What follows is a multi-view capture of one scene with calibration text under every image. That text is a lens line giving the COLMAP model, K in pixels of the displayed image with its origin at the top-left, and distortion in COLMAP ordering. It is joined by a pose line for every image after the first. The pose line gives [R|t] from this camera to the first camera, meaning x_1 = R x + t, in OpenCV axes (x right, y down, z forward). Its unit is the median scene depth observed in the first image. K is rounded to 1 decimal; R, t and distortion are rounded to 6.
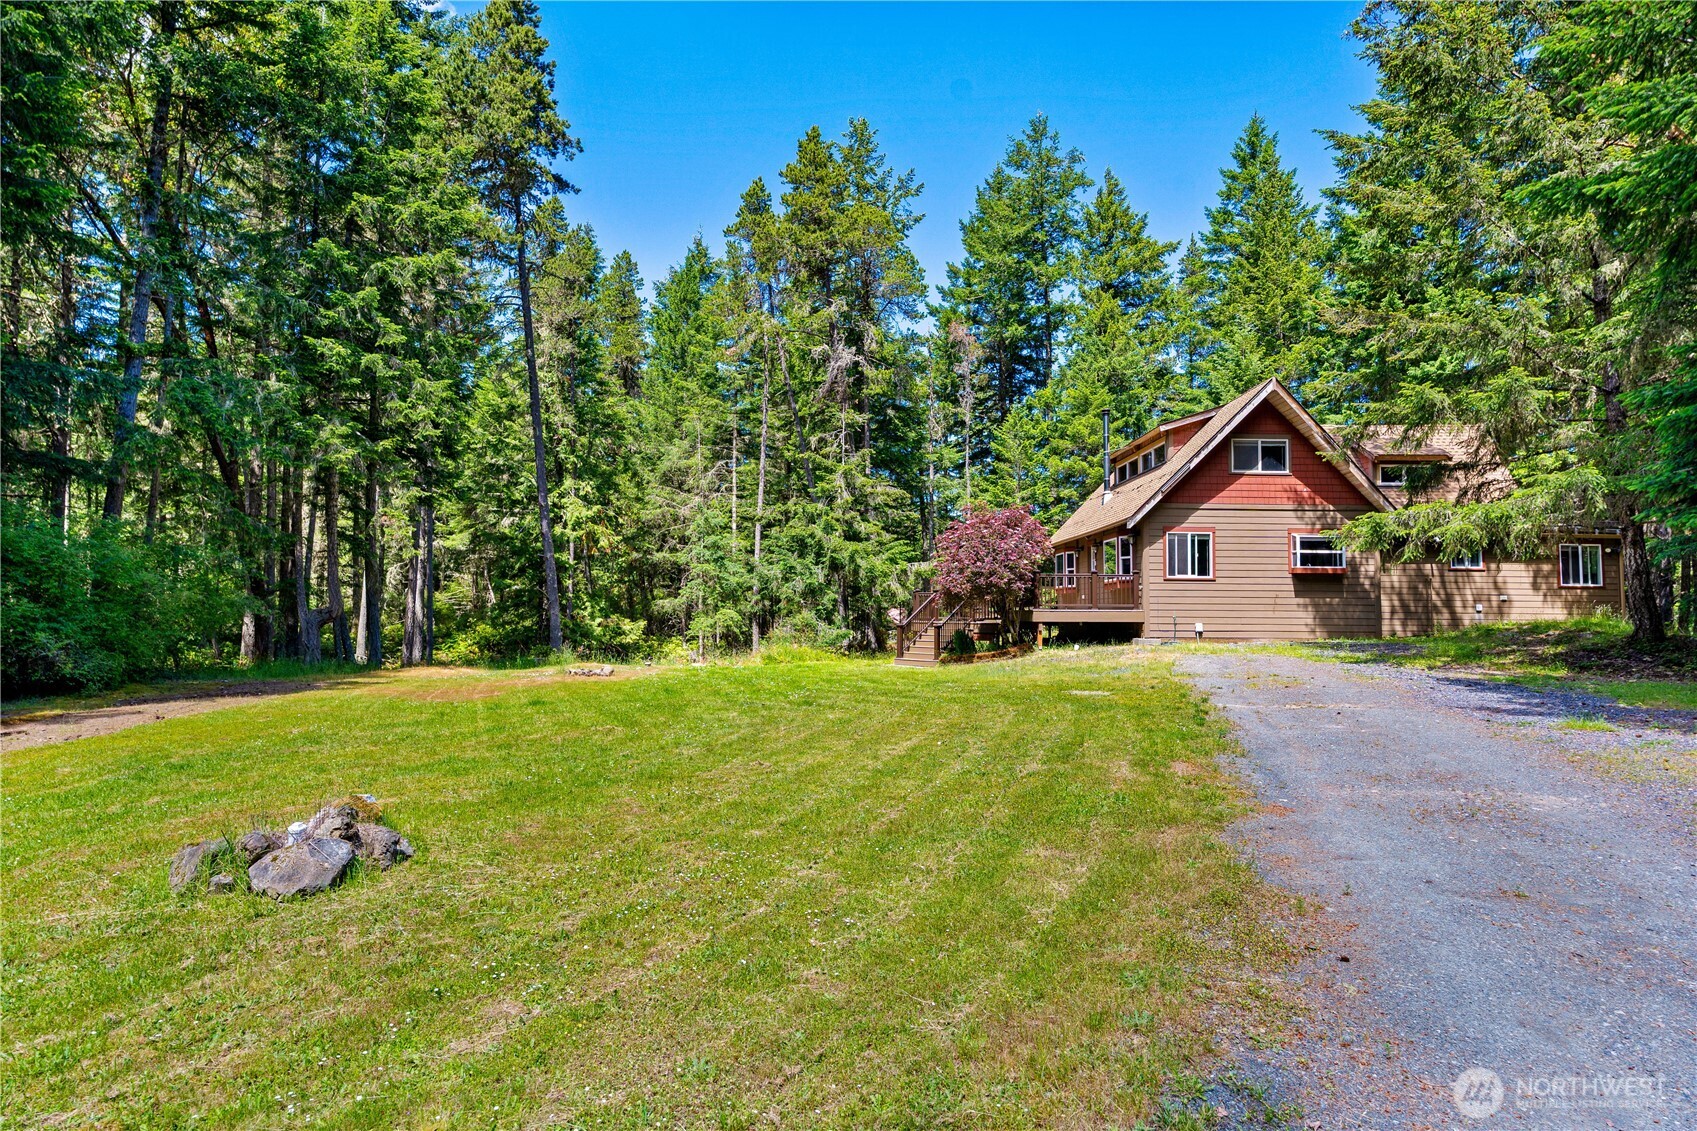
lens RADIAL K [[899.9, 0, 843.8], [0, 899.9, 561.5], [0, 0, 1]] dist [-0.013259, -0.000311]
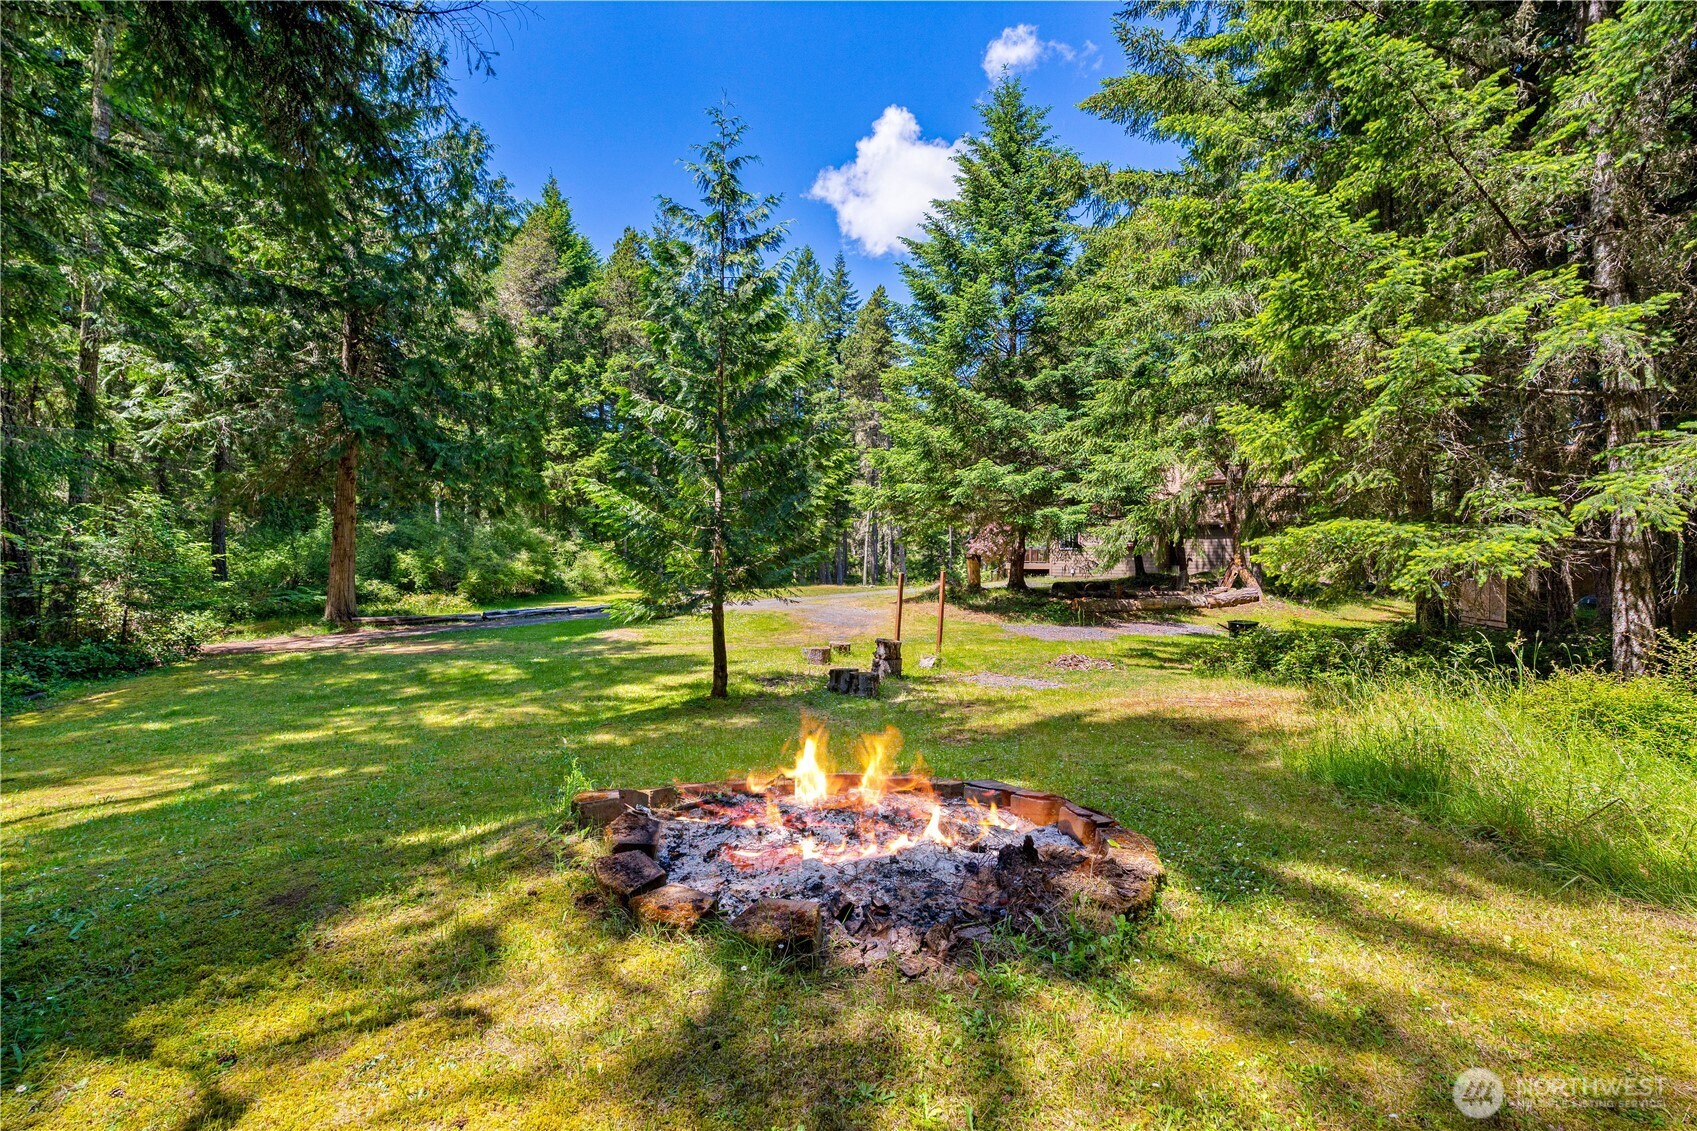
lens RADIAL K [[768.6, 0, 831.9], [0, 768.6, 573.5], [0, 0, 1]] dist [0.001457, 0.001334]
pose [[0.743785, 0.009451, -0.668352, 0.688414], [0.035222, 0.997957, 0.053310, -0.024527], [0.667491, -0.063192, 0.741932, -0.461535]]
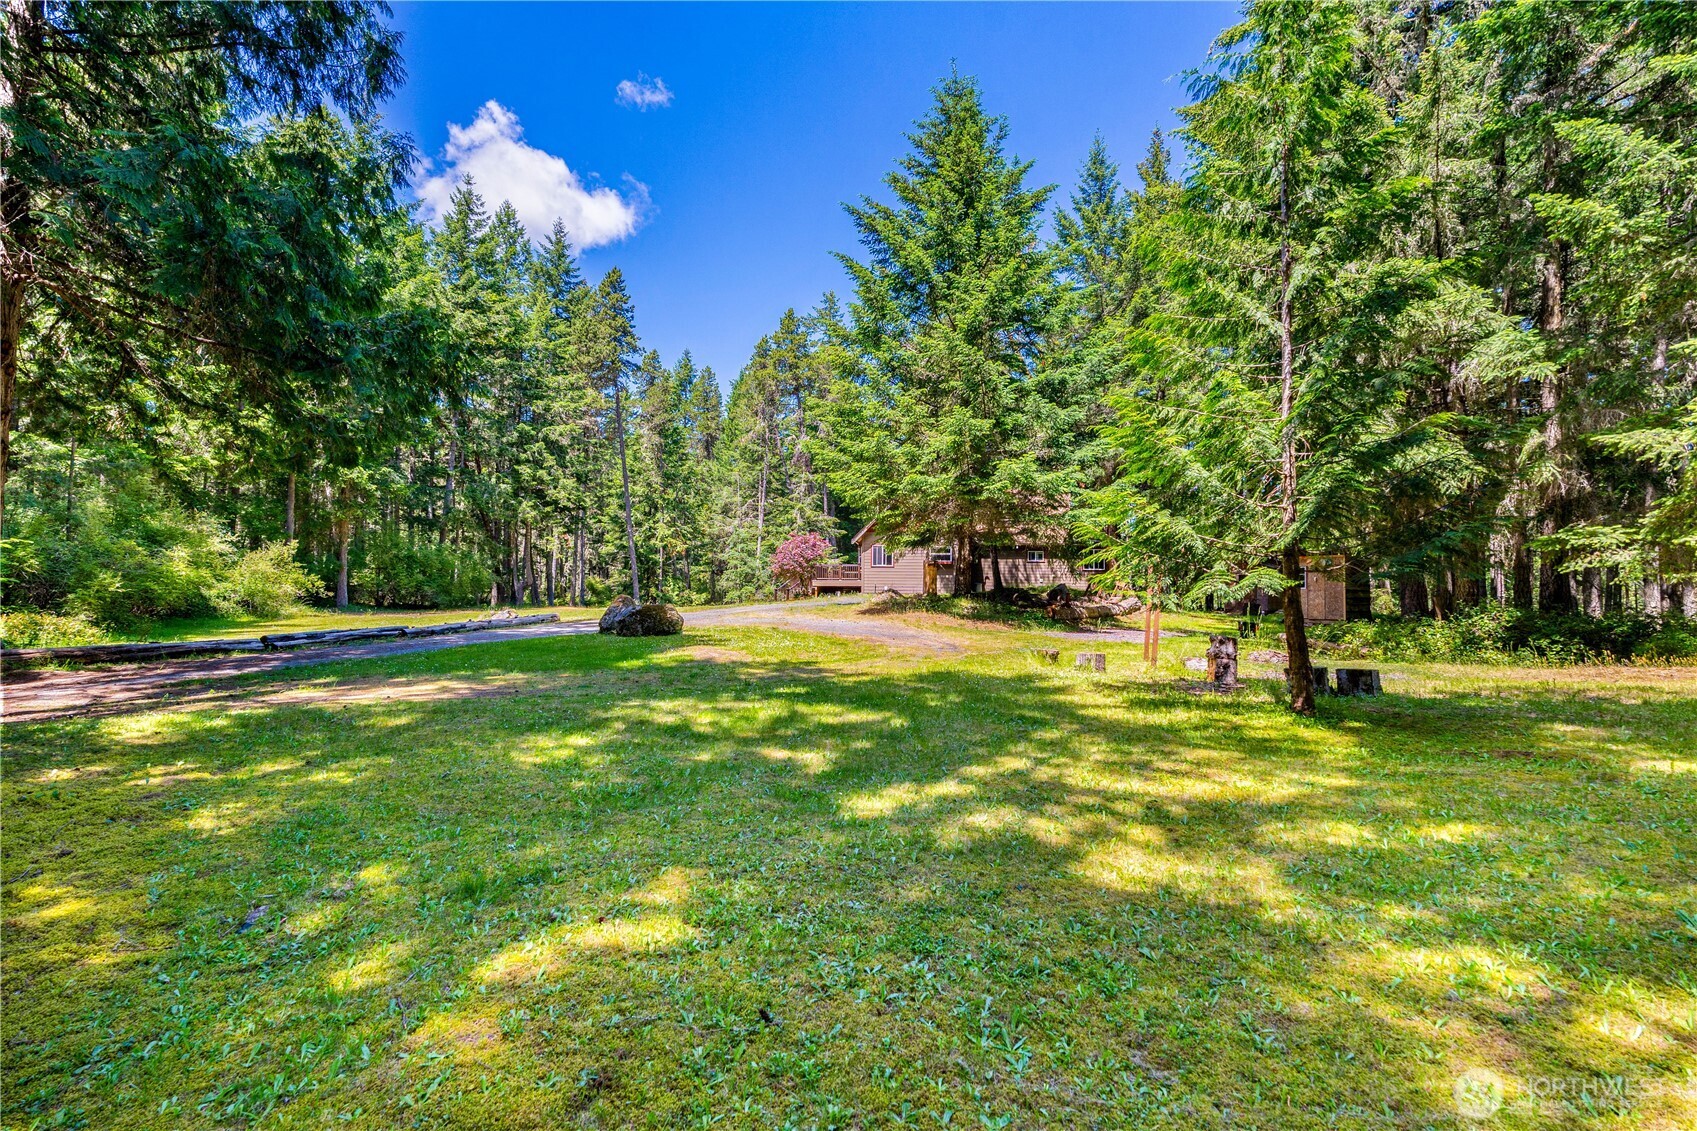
lens RADIAL K [[768.6, 0, 838.5], [0, 768.6, 561.4], [0, 0, 1]] dist [0.001457, 0.001334]
pose [[0.985976, -0.003235, -0.166859, 0.333063], [0.004093, 0.999980, 0.004800, -0.001387], [0.166840, -0.005415, 0.985969, -0.495777]]
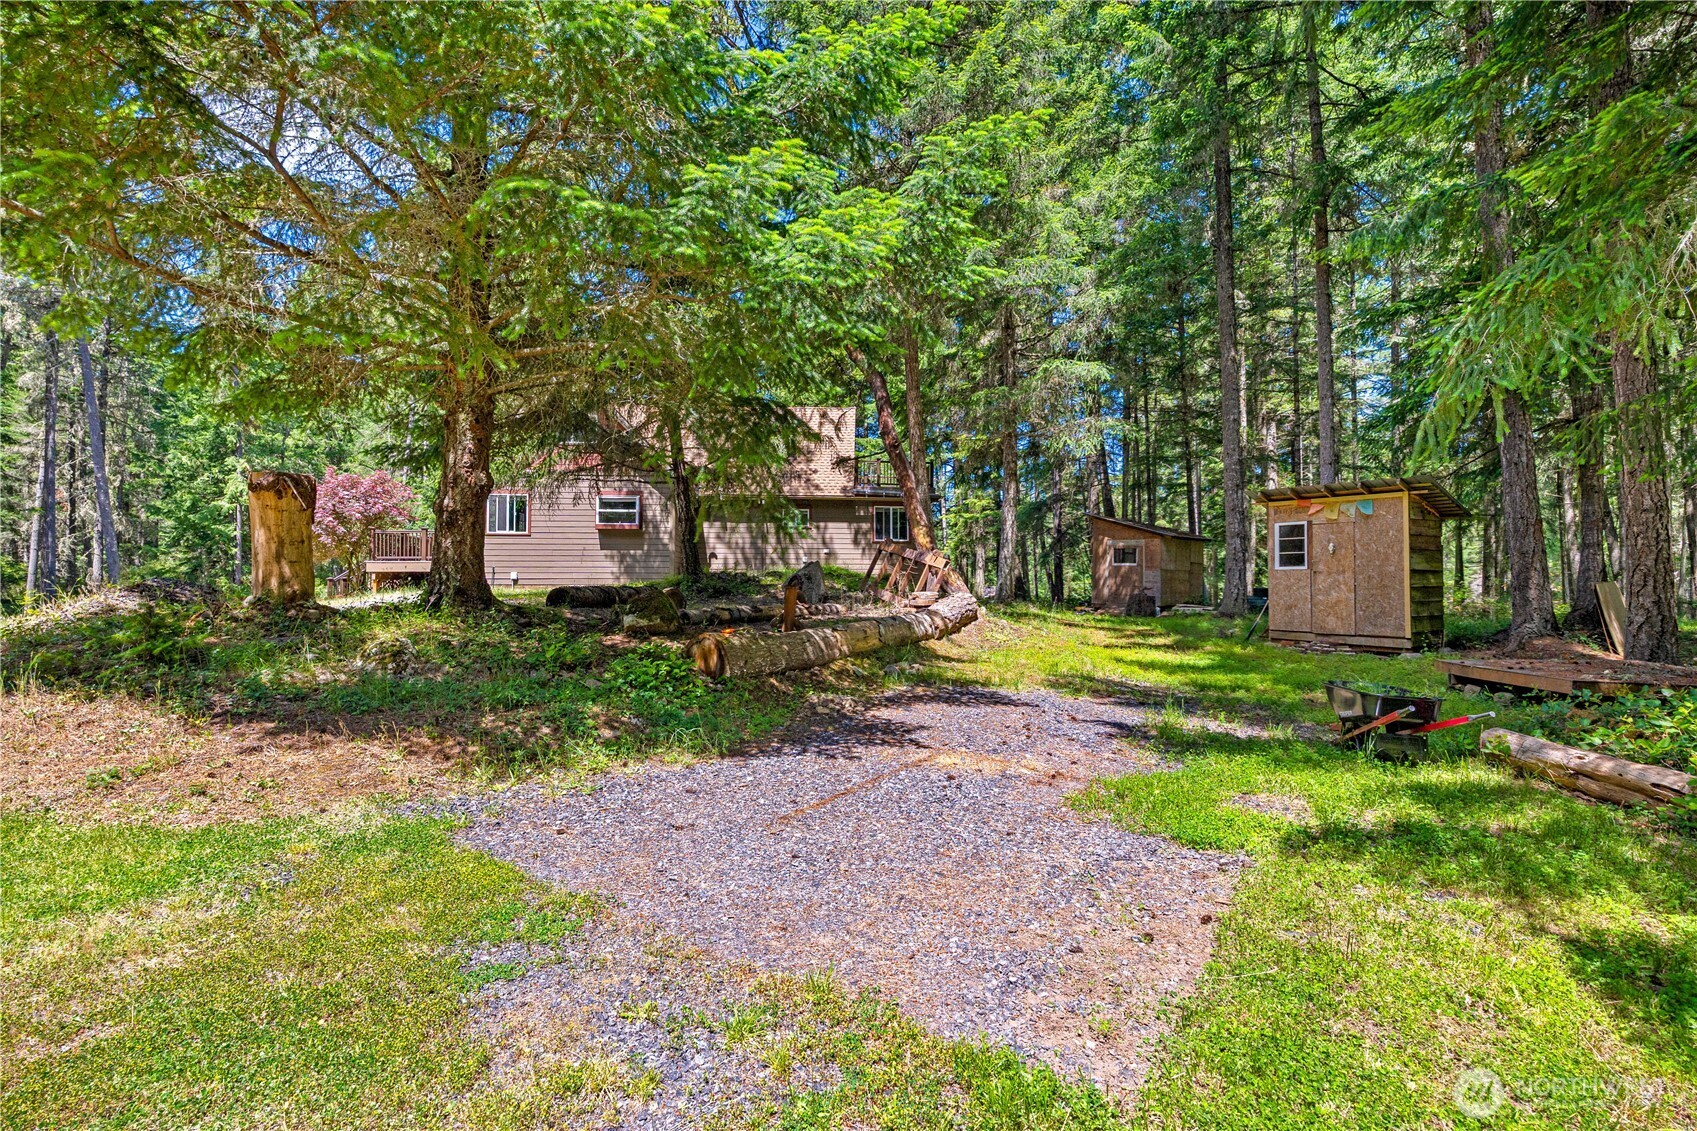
lens RADIAL K [[768.6, 0, 851.4], [0, 768.6, 562.4], [0, 0, 1]] dist [0.001457, 0.001334]
pose [[0.996430, -0.005800, 0.084222, 0.418237], [0.003532, 0.999628, 0.027052, 0.017077], [-0.084348, -0.026658, 0.996080, -0.020738]]
